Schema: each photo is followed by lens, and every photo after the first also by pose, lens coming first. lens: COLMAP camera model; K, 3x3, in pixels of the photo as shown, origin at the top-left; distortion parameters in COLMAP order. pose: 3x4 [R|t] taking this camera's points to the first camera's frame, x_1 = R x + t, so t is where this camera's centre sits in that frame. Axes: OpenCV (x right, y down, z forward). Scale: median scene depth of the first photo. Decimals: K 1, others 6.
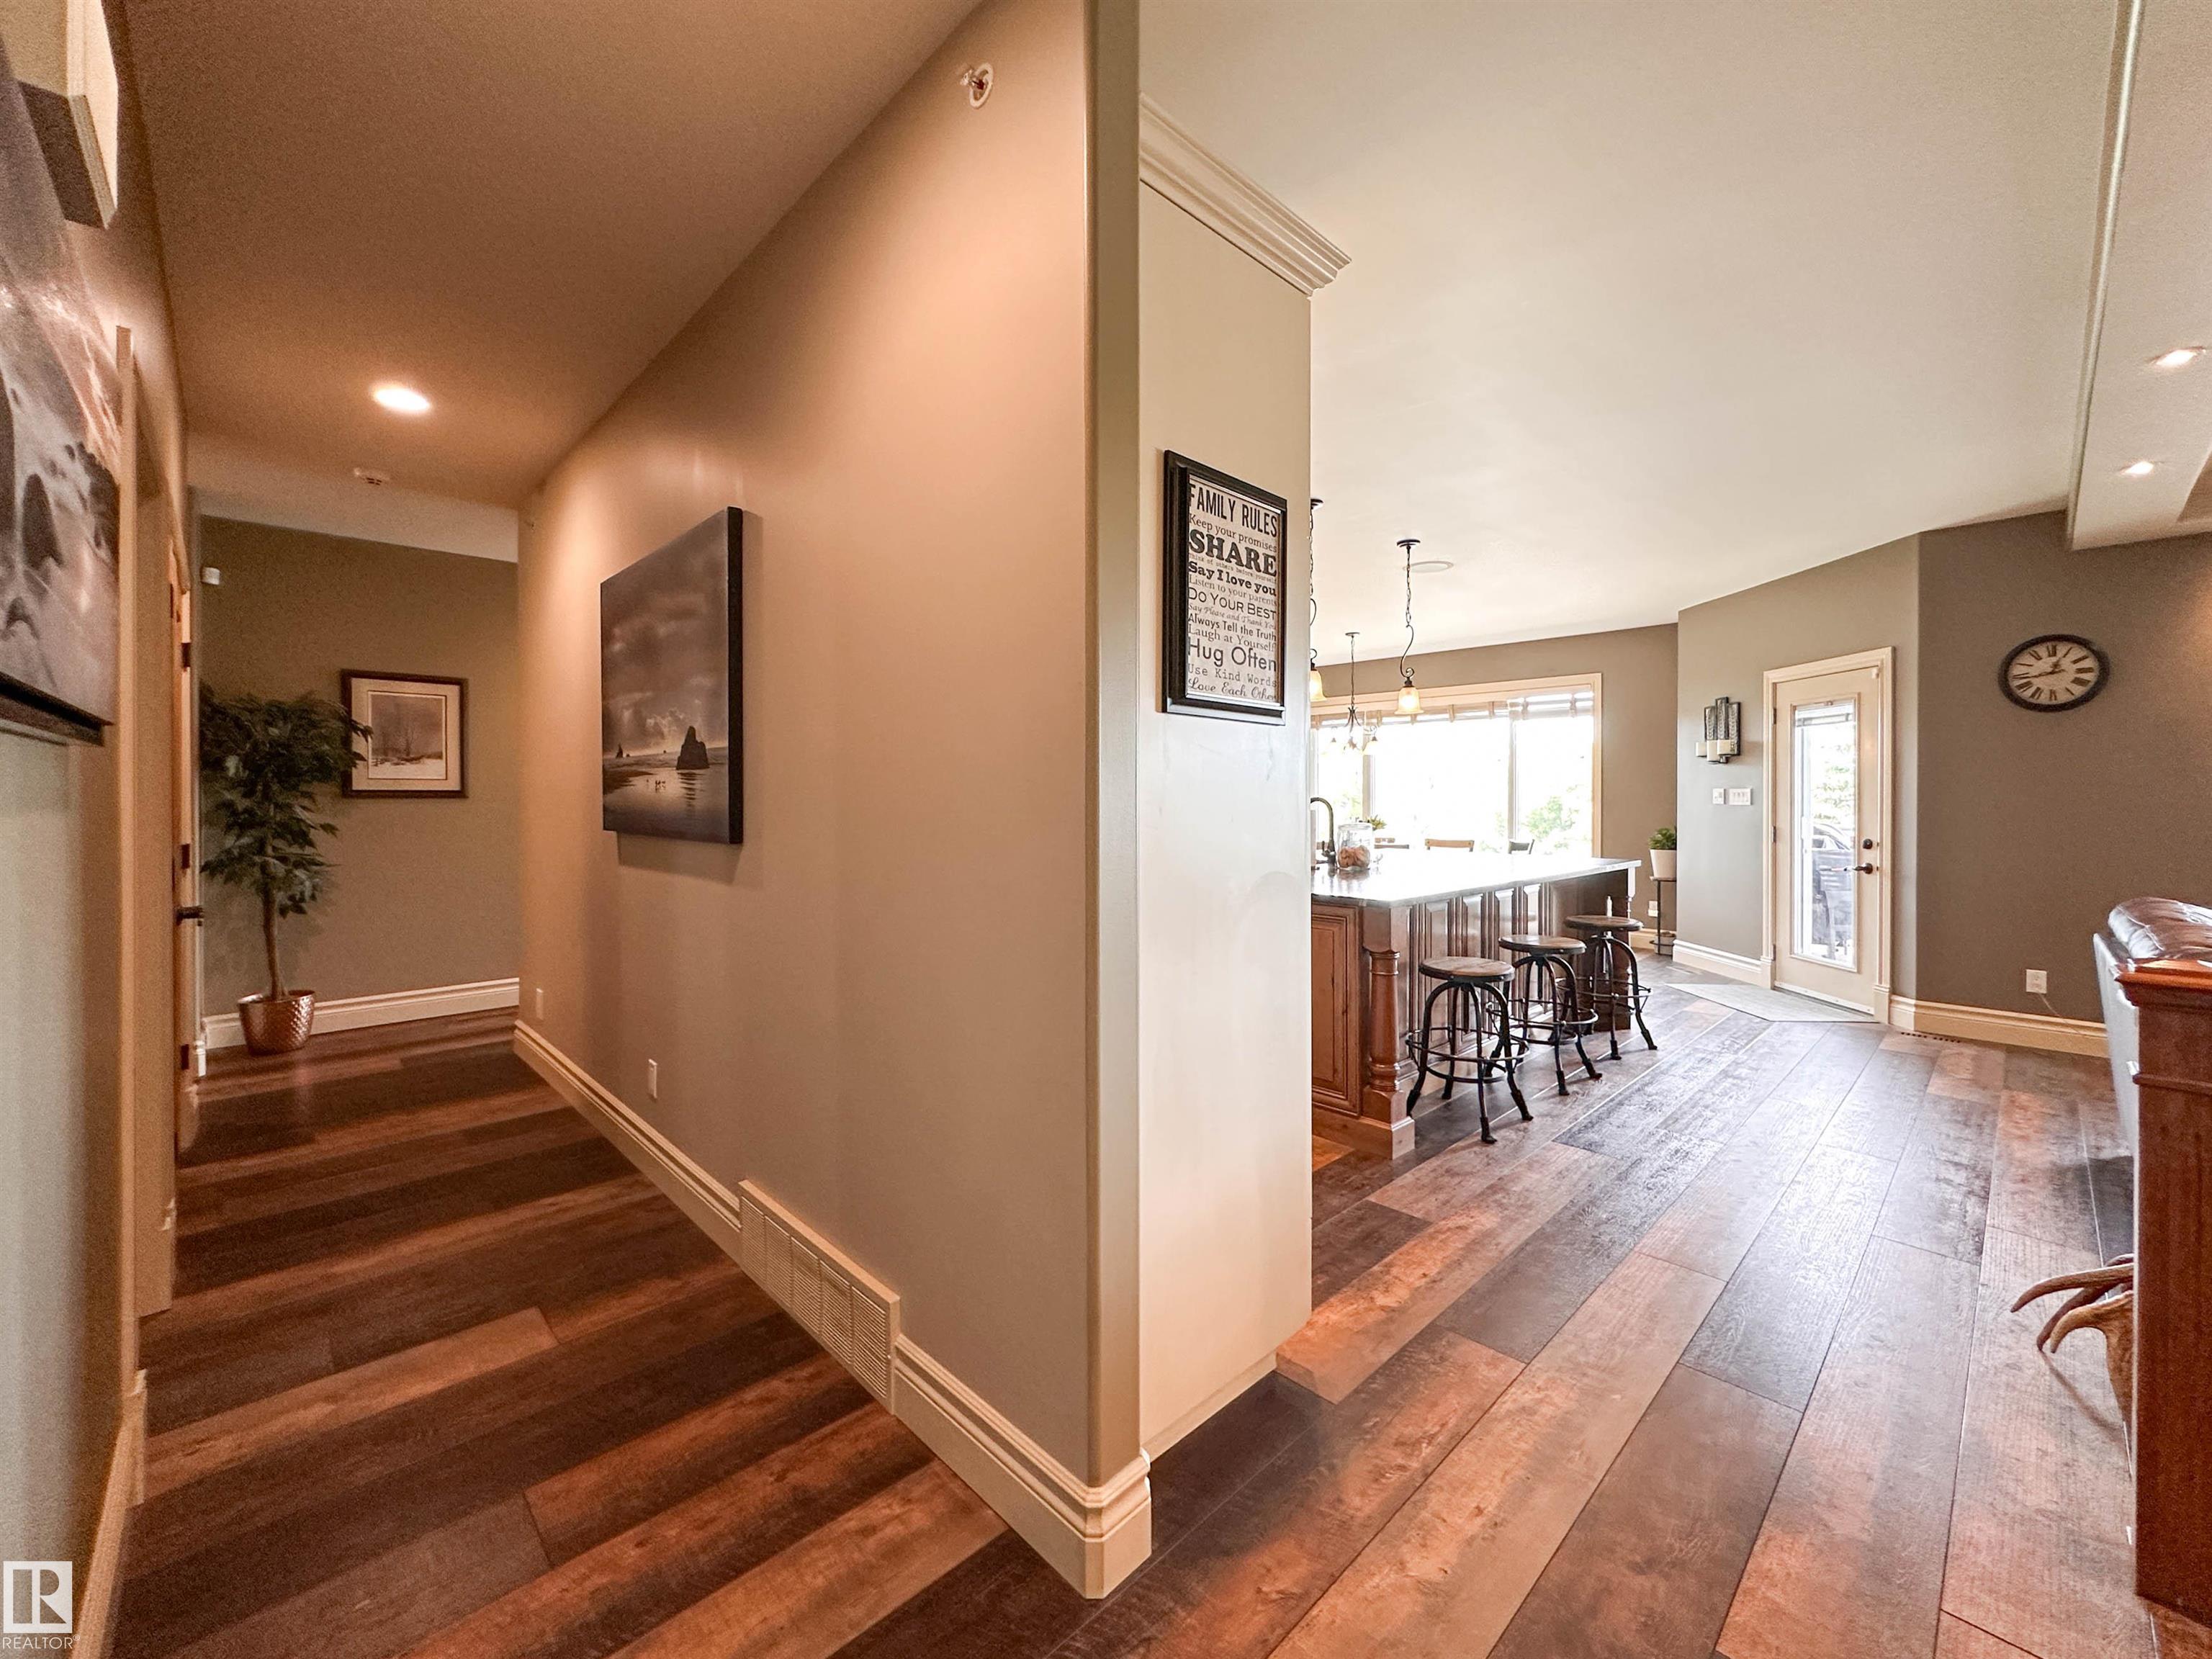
lens RADIAL K [[908.5, 0, 1098.5], [0, 908.5, 799.2], [0, 0, 1]] dist [-0.007175, 0.001010]
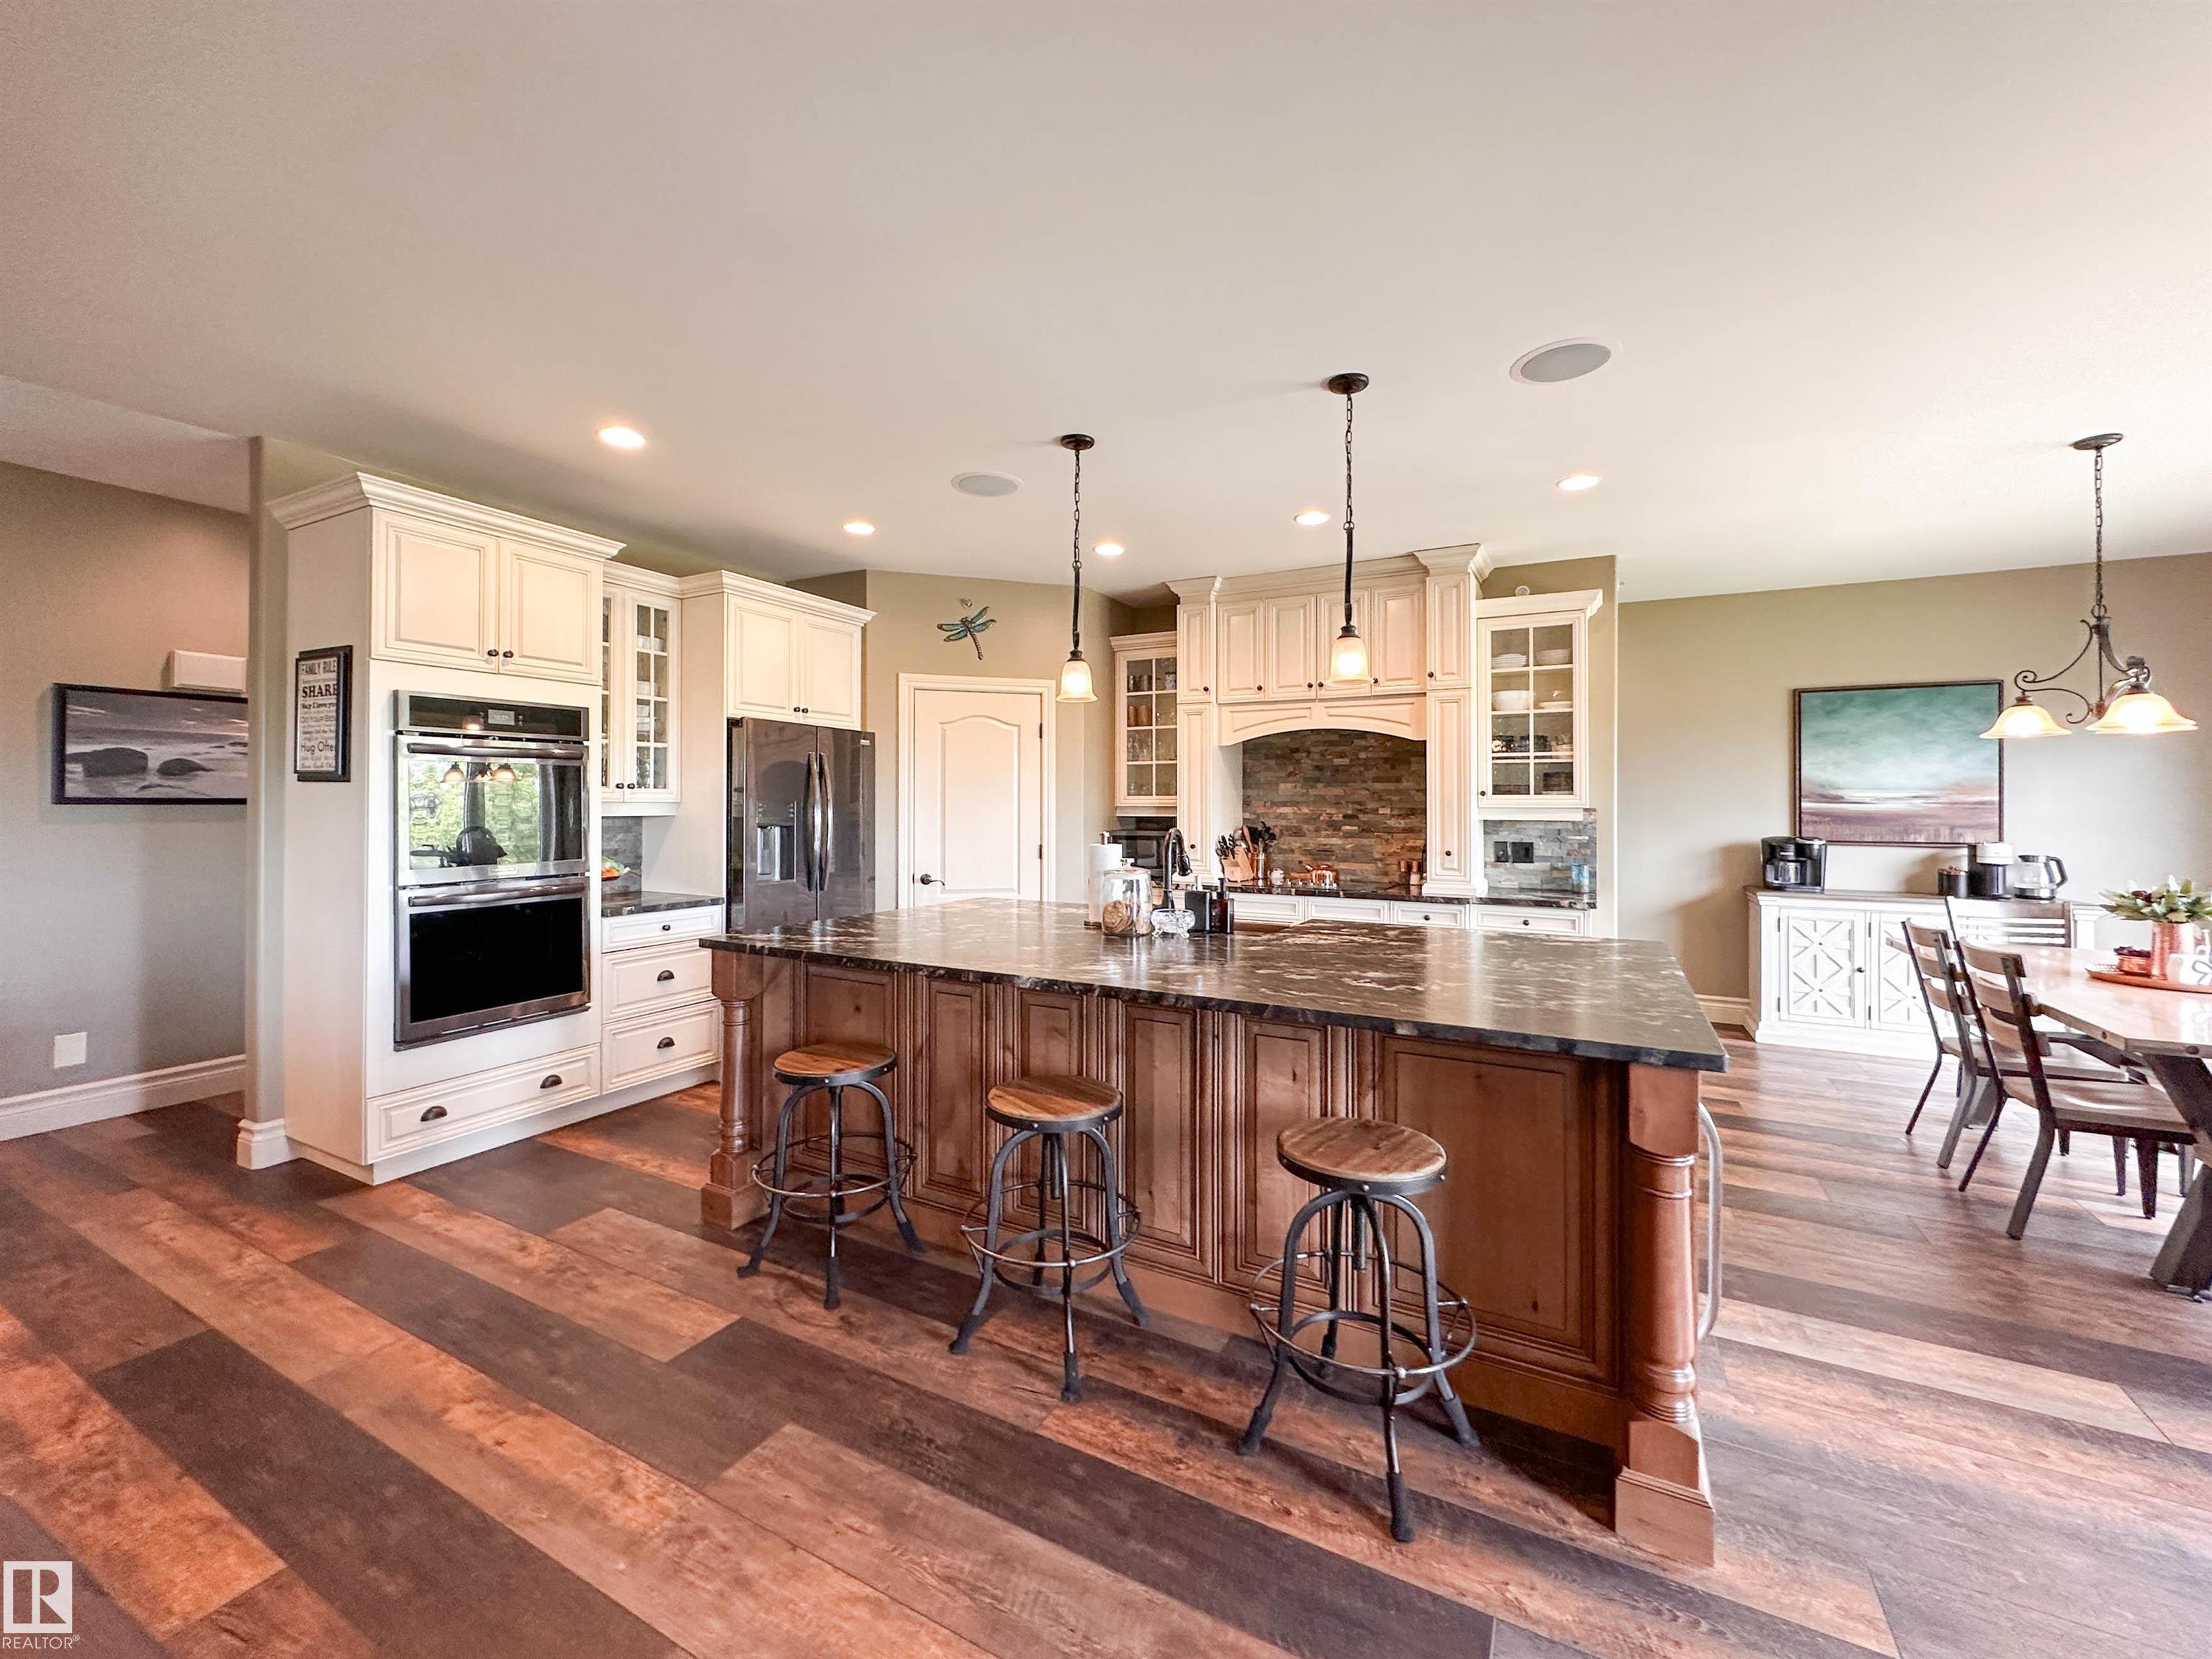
lens RADIAL K [[908.5, 0, 1125.4], [0, 908.5, 809.4], [0, 0, 1]] dist [-0.007175, 0.001010]
pose [[0.306474, 0.006927, -0.951854, 0.813772], [-0.008153, 0.999956, 0.004652, -0.018524], [0.951844, 0.006335, 0.306517, 0.684579]]
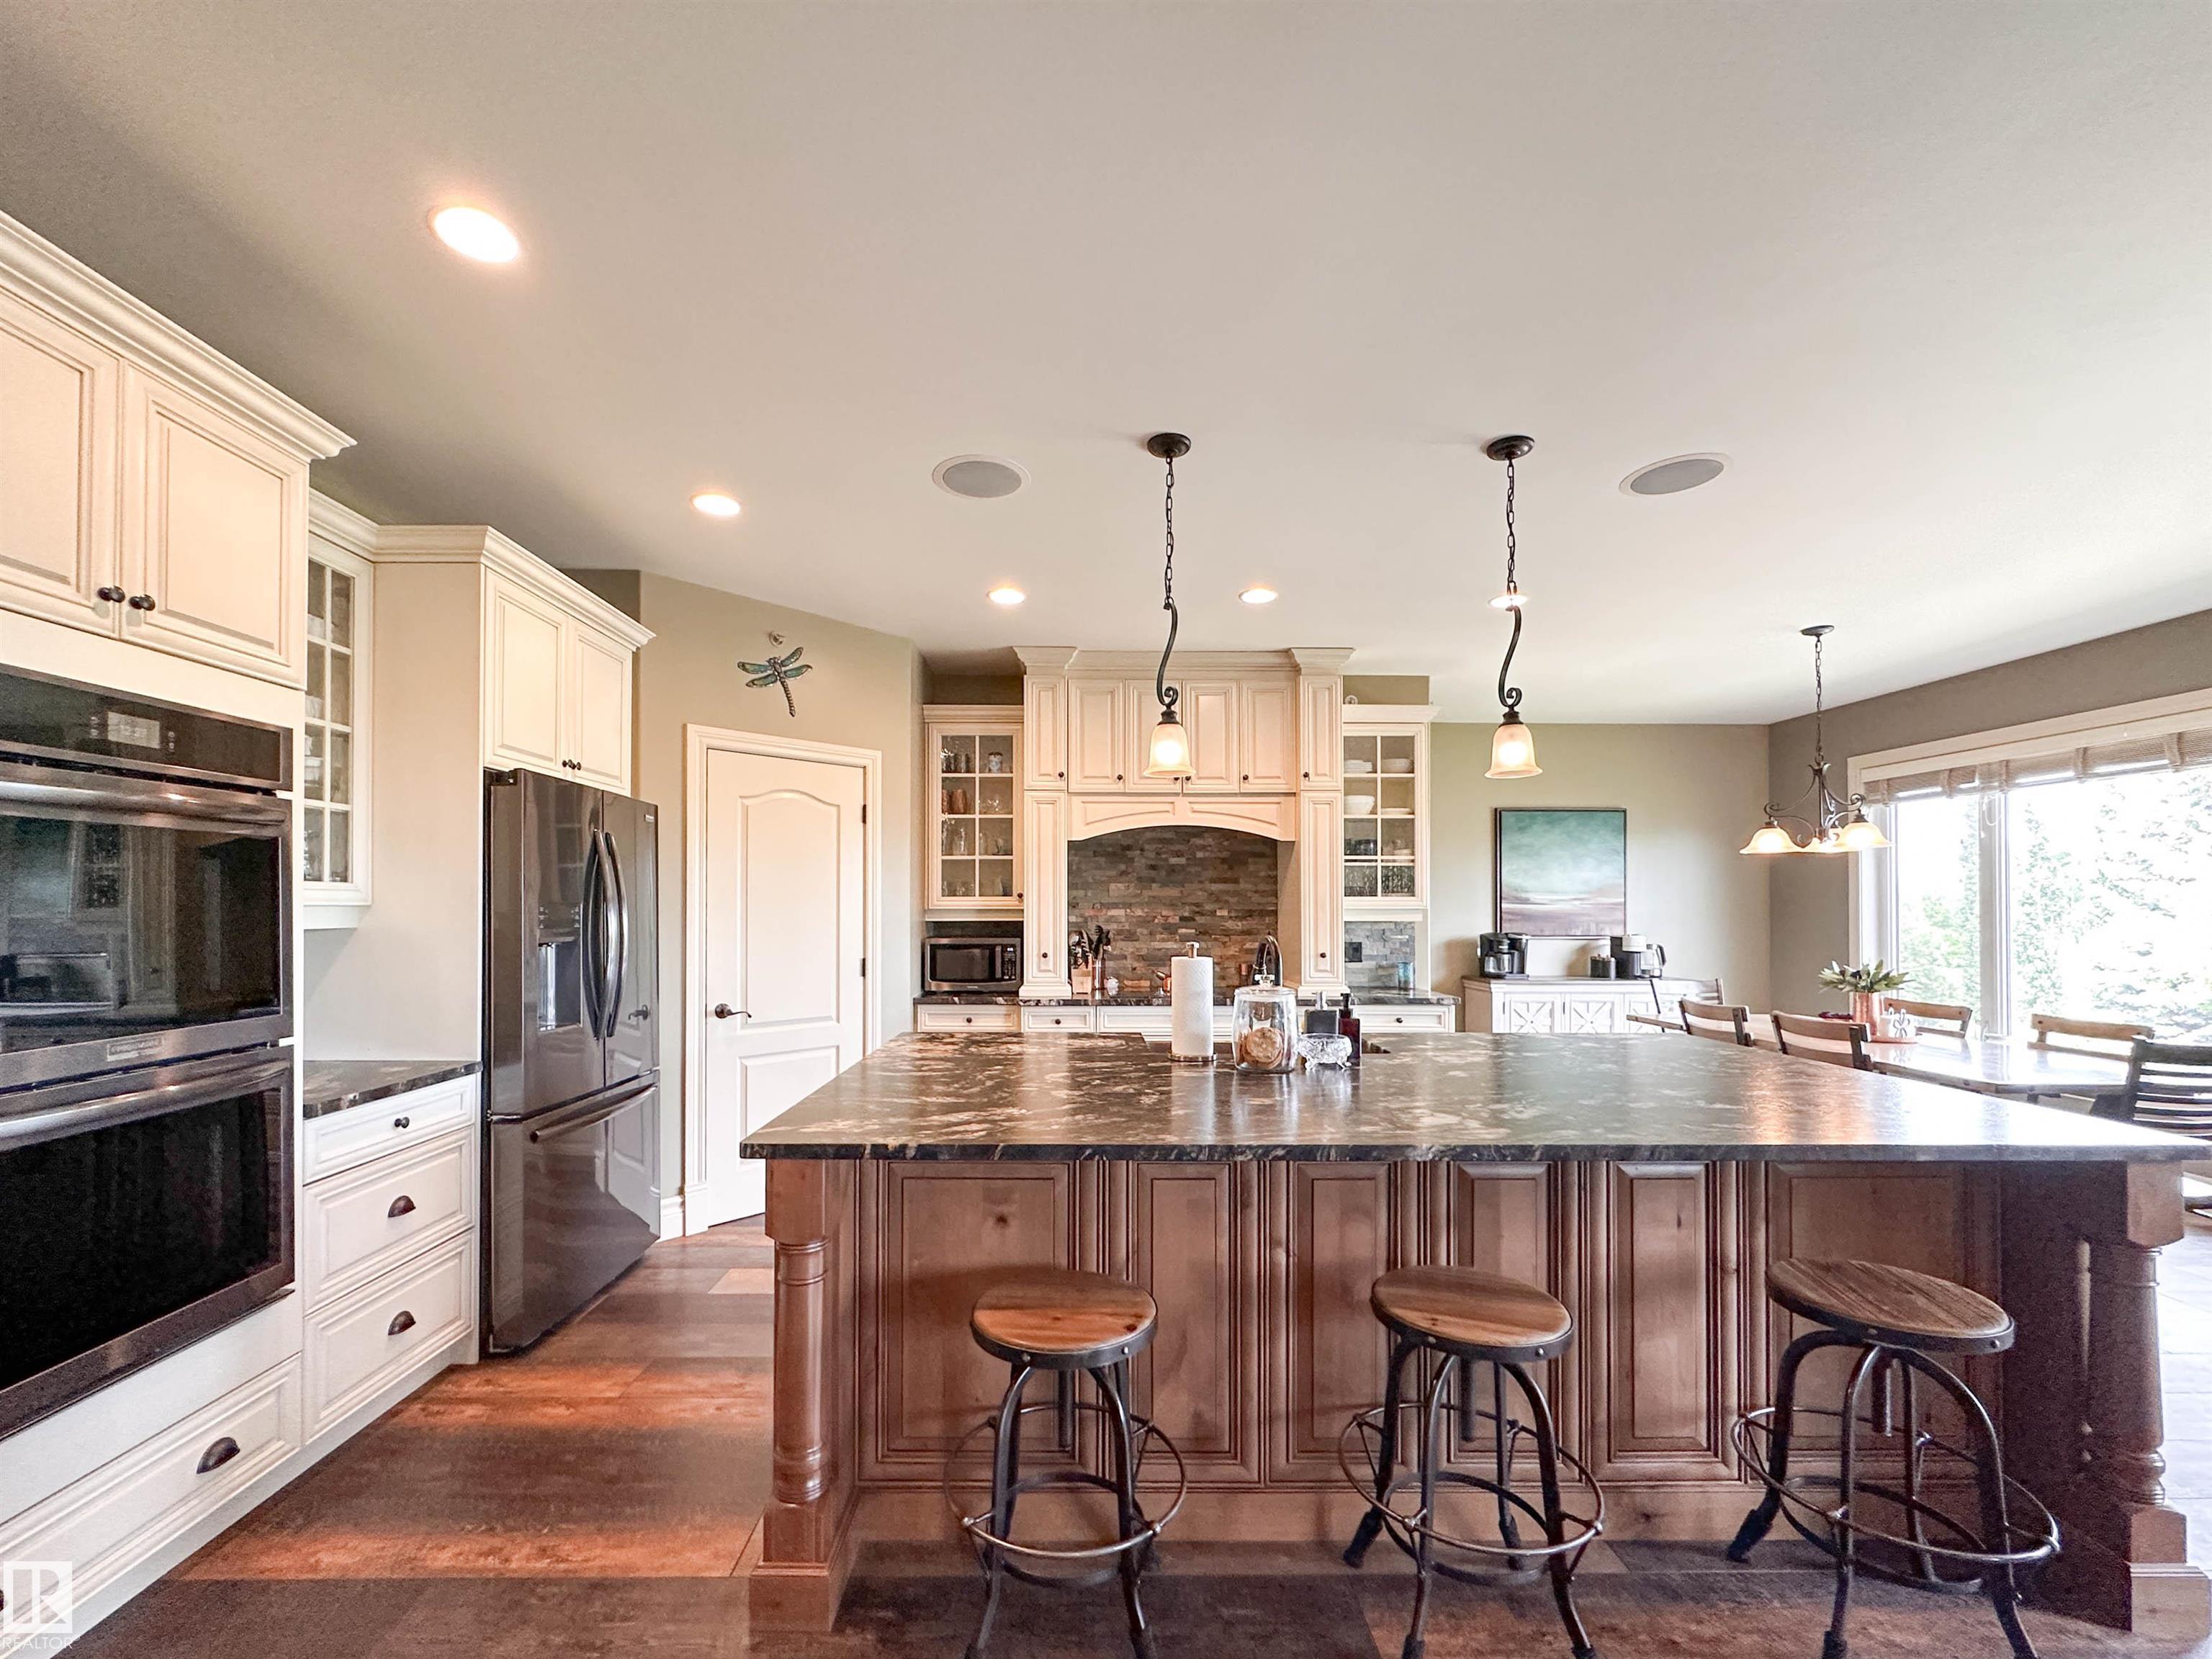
lens RADIAL K [[908.5, 0, 1083.6], [0, 908.5, 903.4], [0, 0, 1]] dist [-0.007175, 0.001010]
pose [[0.725918, -0.001401, -0.687780, 0.505202], [-0.004283, 0.999969, -0.006558, -0.017513], [0.687768, 0.007706, 0.725890, 0.453342]]
